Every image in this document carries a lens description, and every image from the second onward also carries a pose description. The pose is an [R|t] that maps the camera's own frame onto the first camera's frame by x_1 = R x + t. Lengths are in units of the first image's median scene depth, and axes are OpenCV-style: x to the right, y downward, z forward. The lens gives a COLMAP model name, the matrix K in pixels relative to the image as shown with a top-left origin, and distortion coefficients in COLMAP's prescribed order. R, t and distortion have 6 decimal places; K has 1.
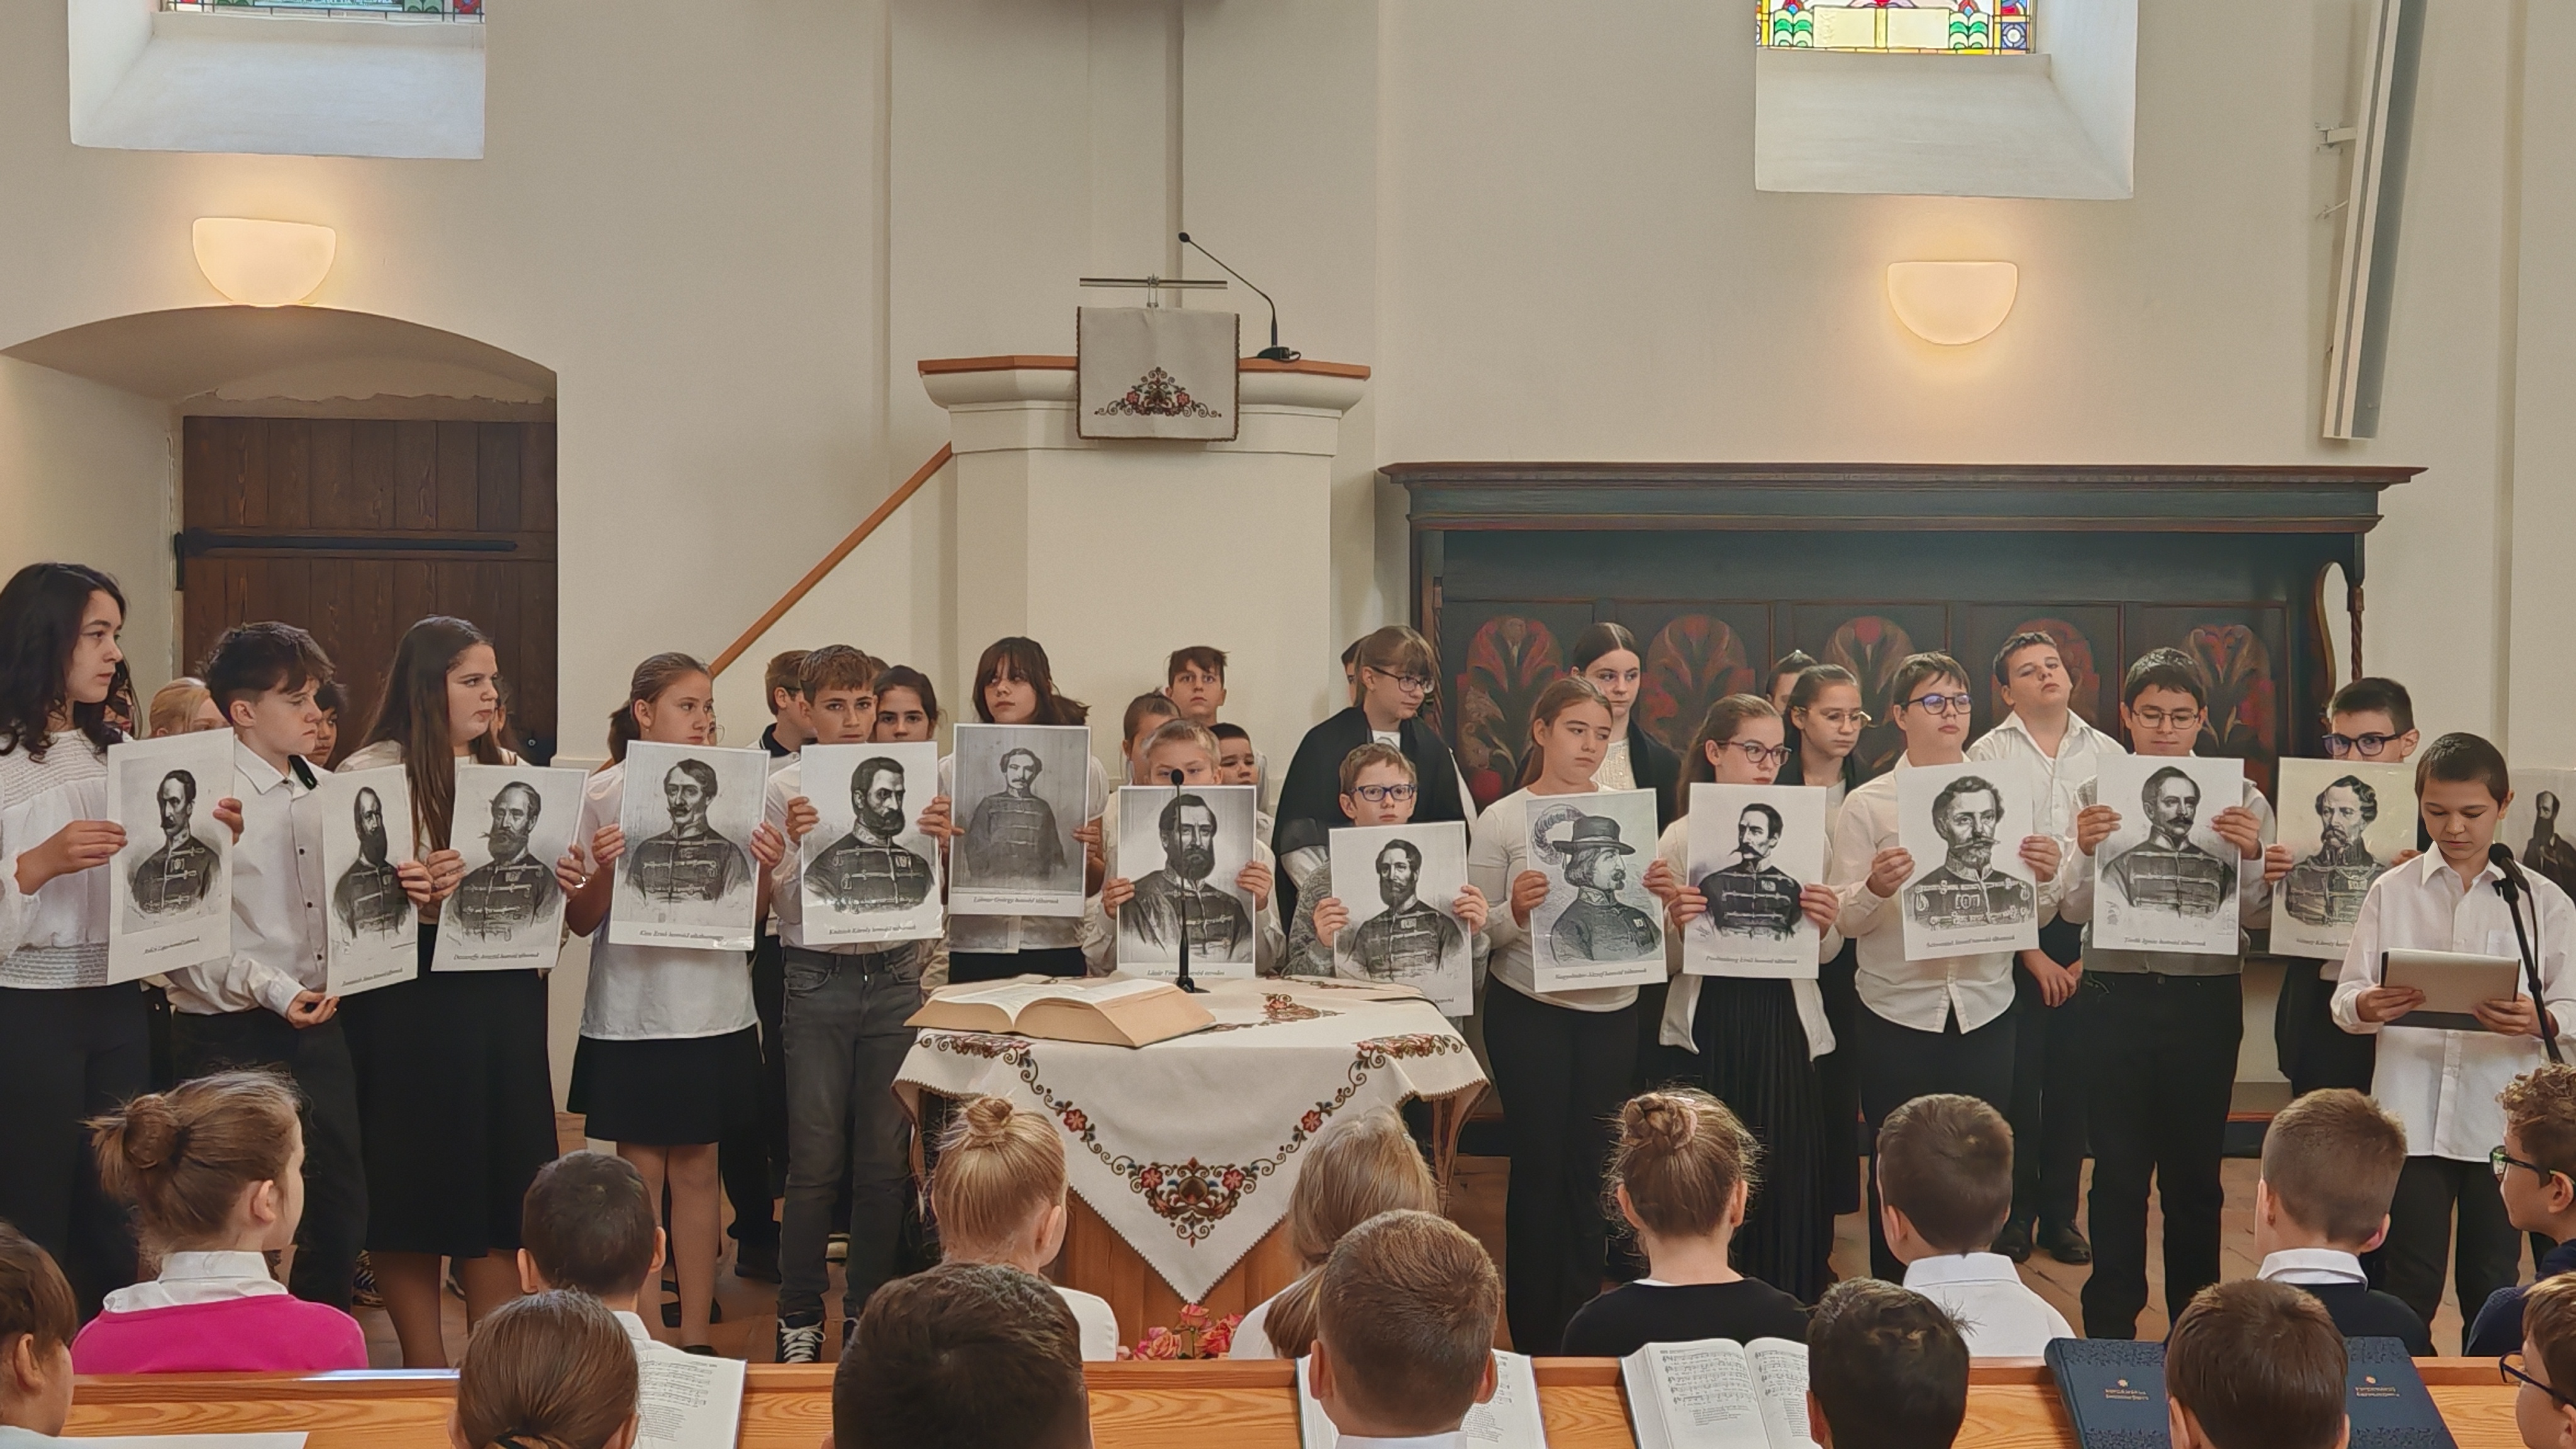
lens RADIAL K [[3034.4, 0, 1251.7], [0, 3034.4, 710.5], [0, 0, 1]] dist [0.073390, 0.000000]
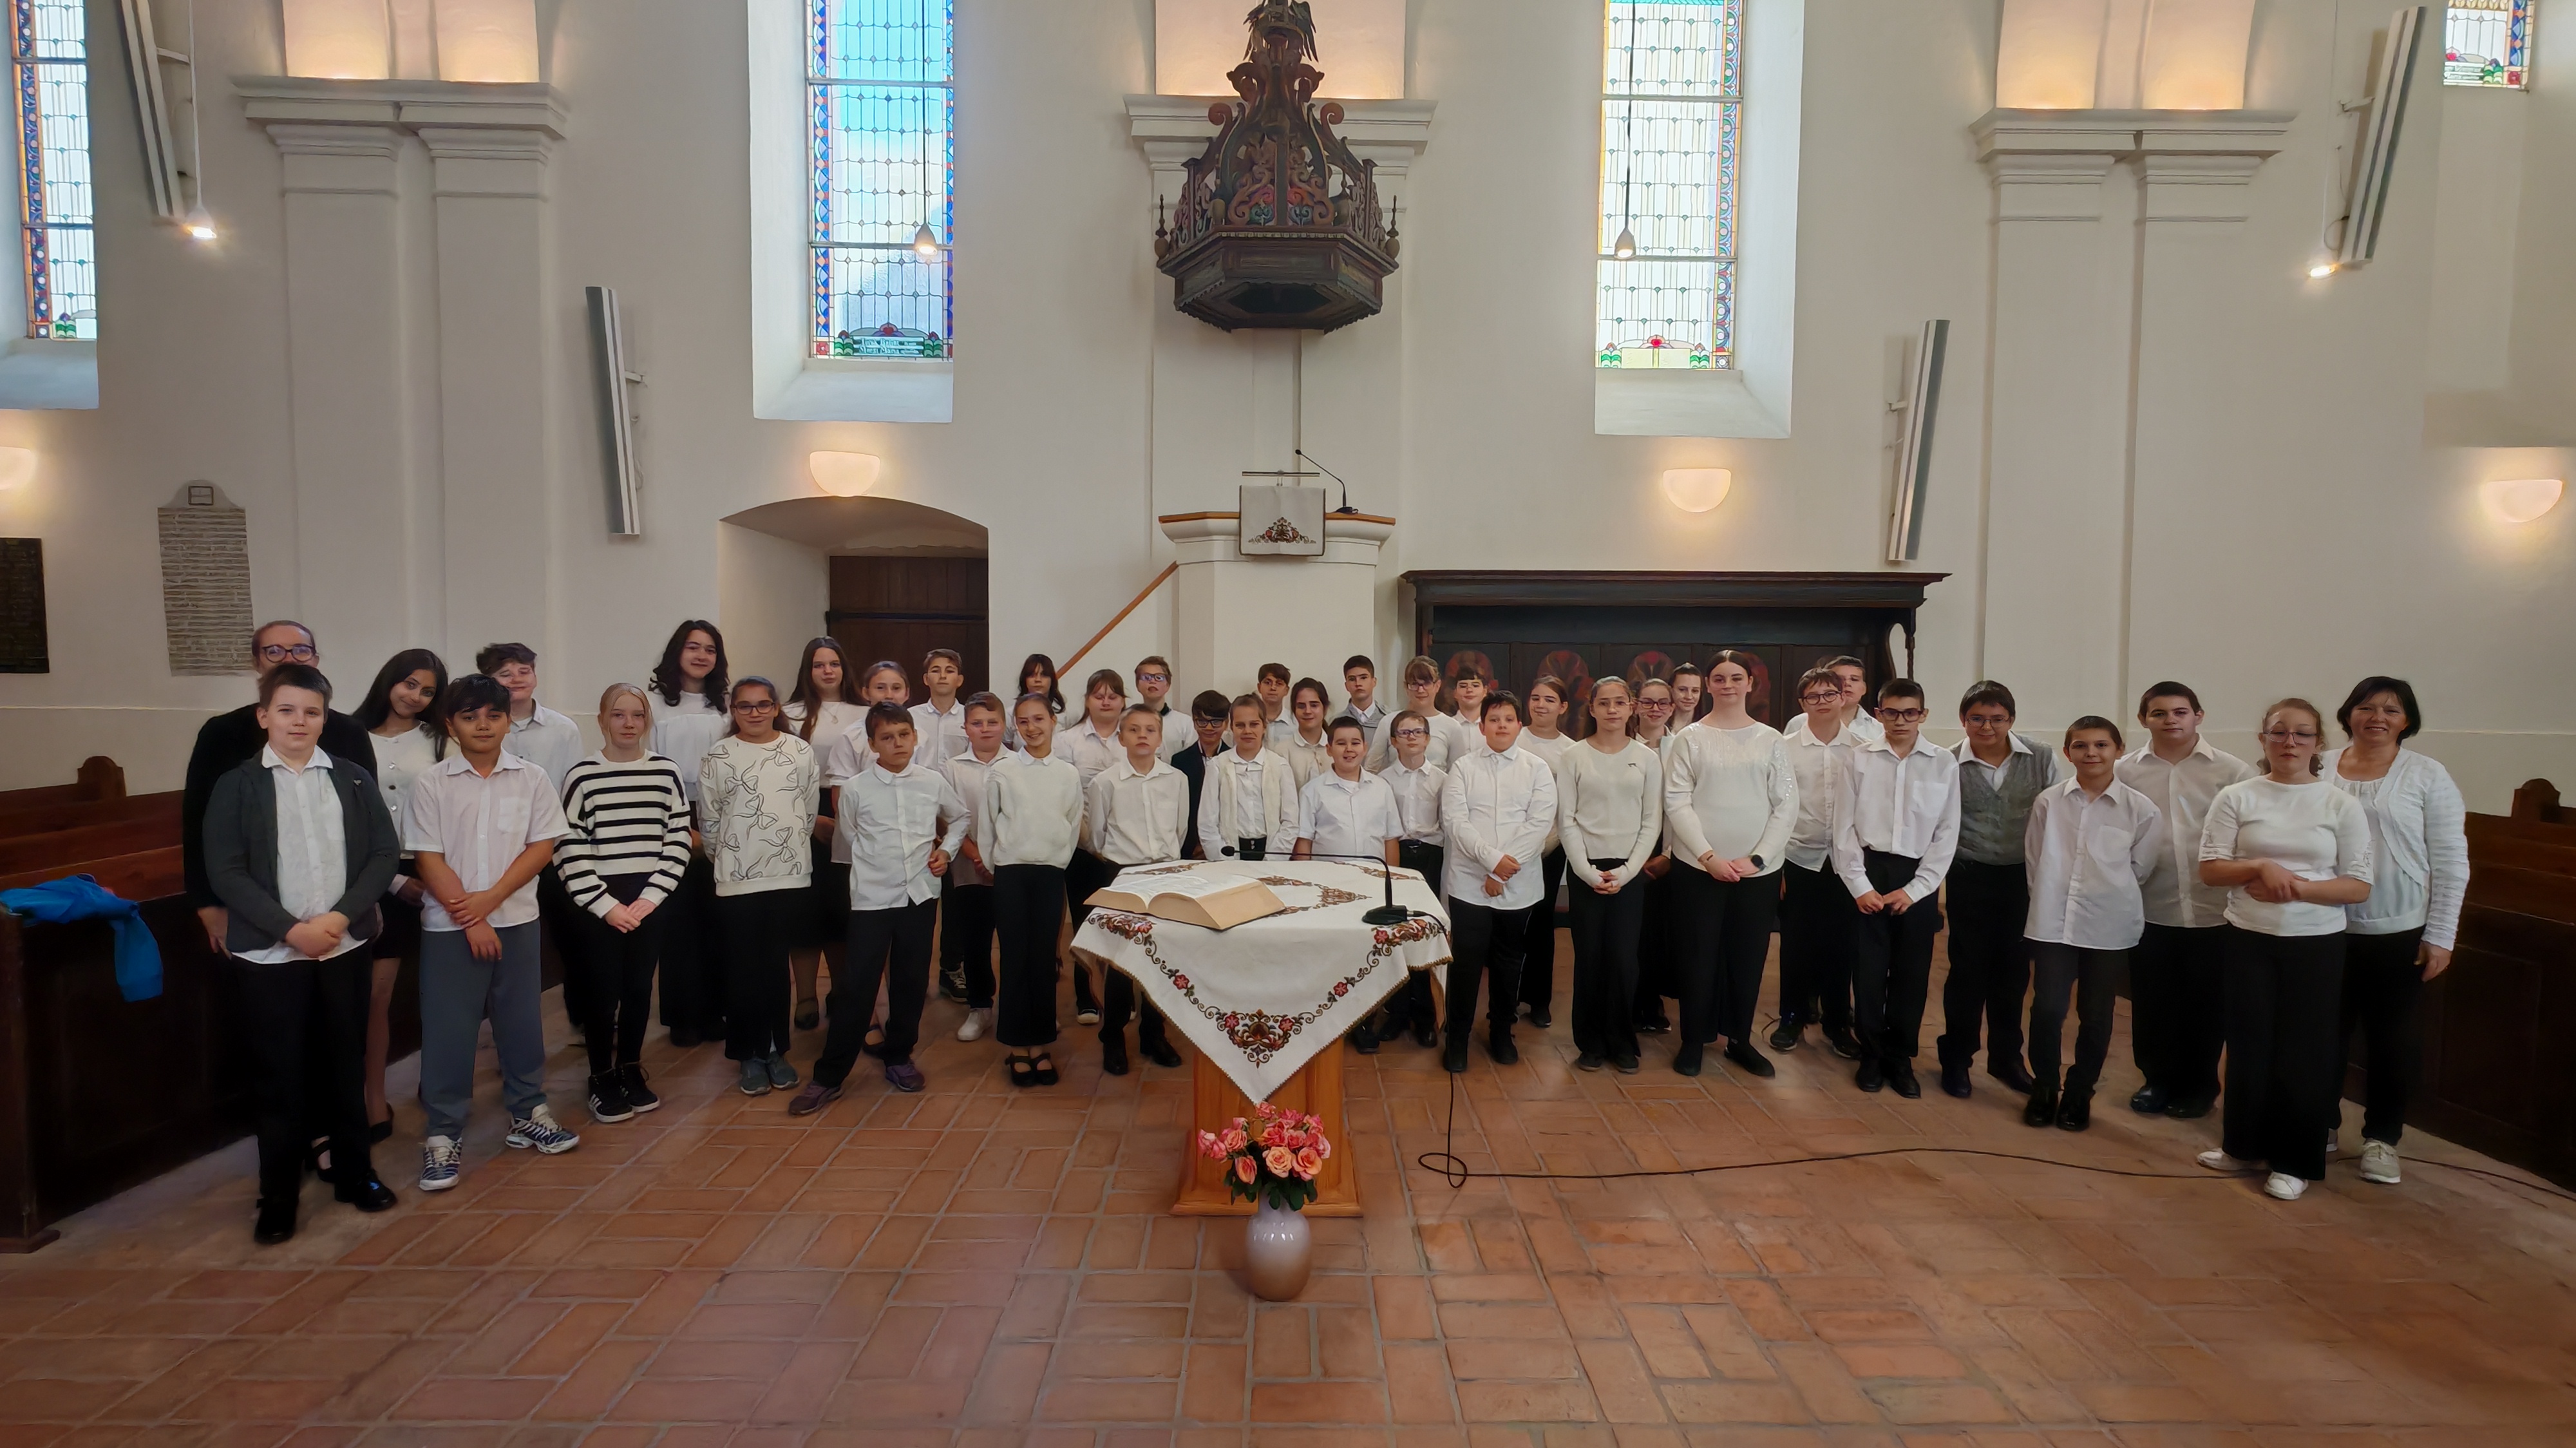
lens RADIAL K [[1212.5, 0, 1239.5], [0, 1212.5, 707.8], [0, 0, 1]] dist [0.024552, -0.000337]
pose [[0.995540, 0.004874, -0.094210, 0.012586], [-0.003775, 0.999923, 0.011847, -0.002604], [0.094260, -0.011438, 0.995482, 0.208892]]
